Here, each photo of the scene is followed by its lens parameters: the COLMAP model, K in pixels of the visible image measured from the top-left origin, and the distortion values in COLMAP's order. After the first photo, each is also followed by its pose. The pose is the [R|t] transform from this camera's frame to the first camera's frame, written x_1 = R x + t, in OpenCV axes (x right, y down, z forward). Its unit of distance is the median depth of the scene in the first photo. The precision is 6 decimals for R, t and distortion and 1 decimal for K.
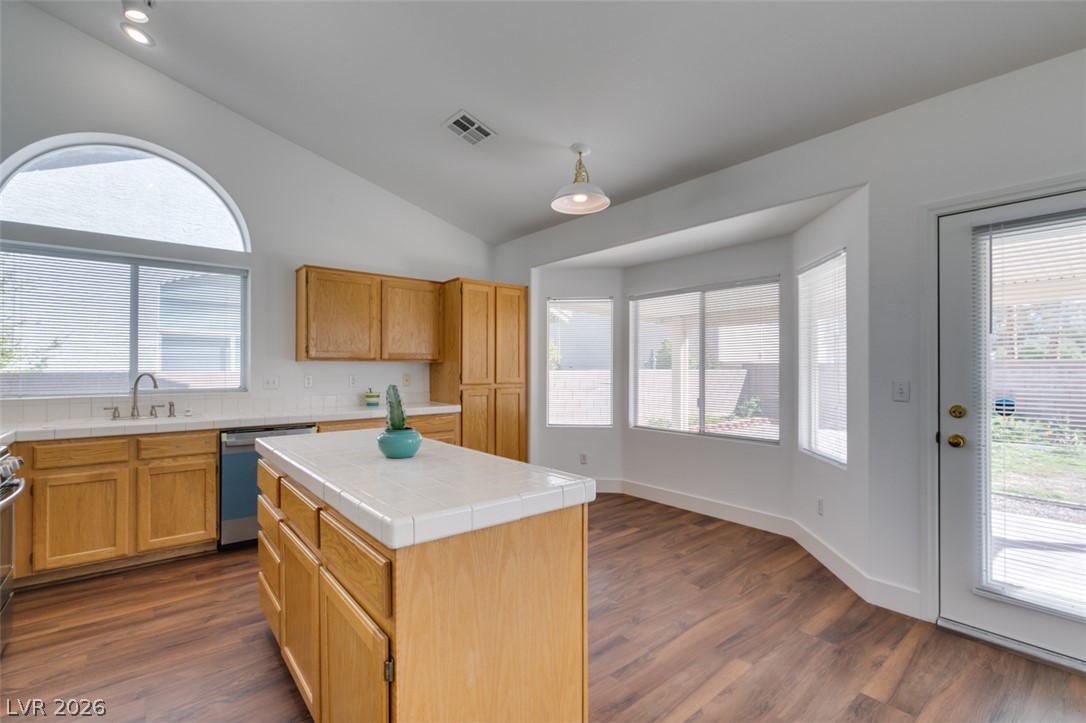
lens RADIAL K [[493.0, 0, 538.4], [0, 493.0, 367.1], [0, 0, 1]] dist [0.000786, 0.000113]
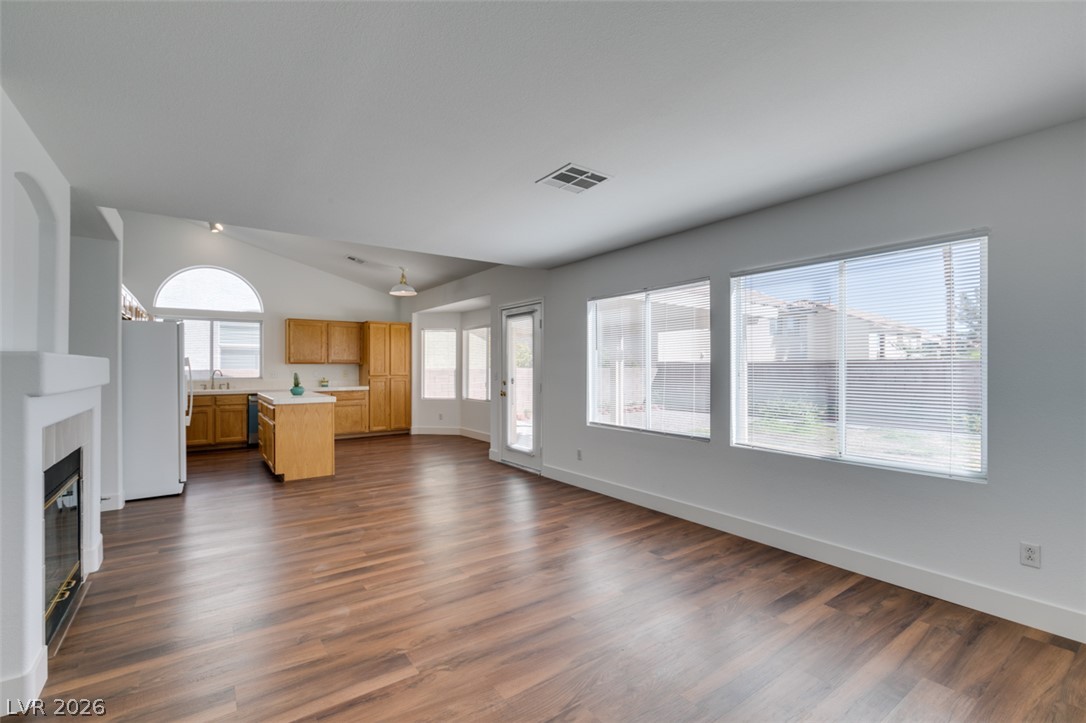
lens RADIAL K [[493.0, 0, 539.6], [0, 493.0, 367.5], [0, 0, 1]] dist [0.000786, 0.000113]
pose [[0.997363, -0.002643, -0.072533, 0.741042], [0.002813, 0.999994, 0.002235, 0.000498], [0.072527, -0.002433, 0.997364, -1.009933]]
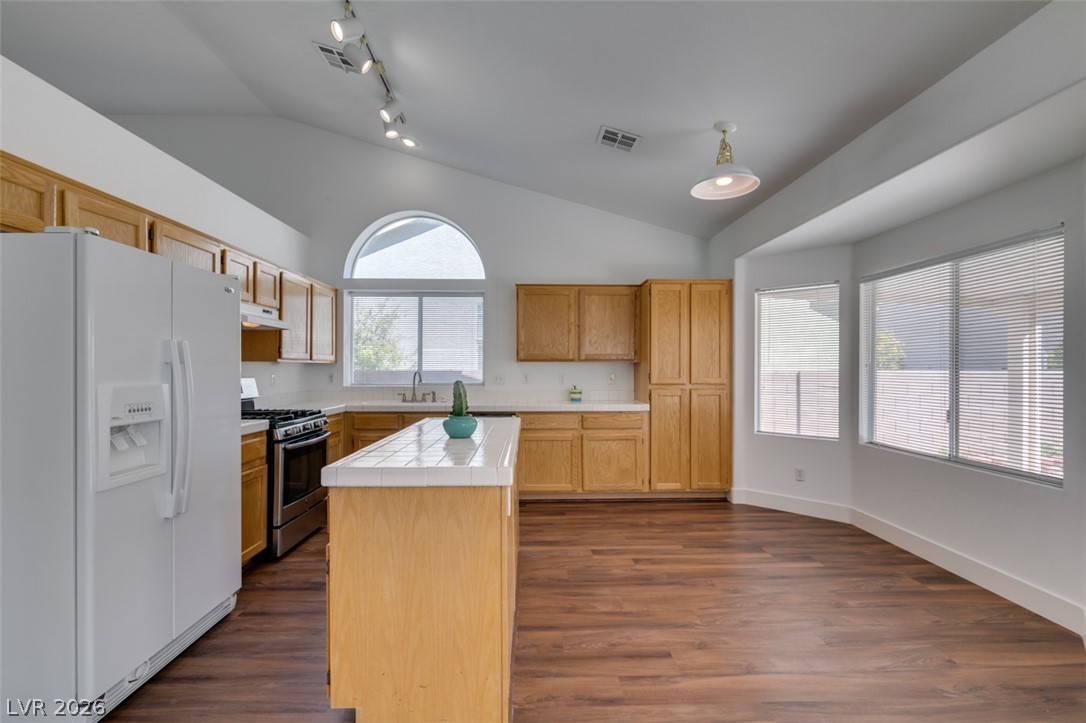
lens RADIAL K [[493.0, 0, 533.8], [0, 493.0, 367.7], [0, 0, 1]] dist [0.000786, 0.000113]
pose [[0.783424, 0.000811, -0.621487, 0.325532], [-0.000362, 1.000000, 0.000848, 0.000794], [0.621488, -0.000439, 0.783424, 0.060050]]
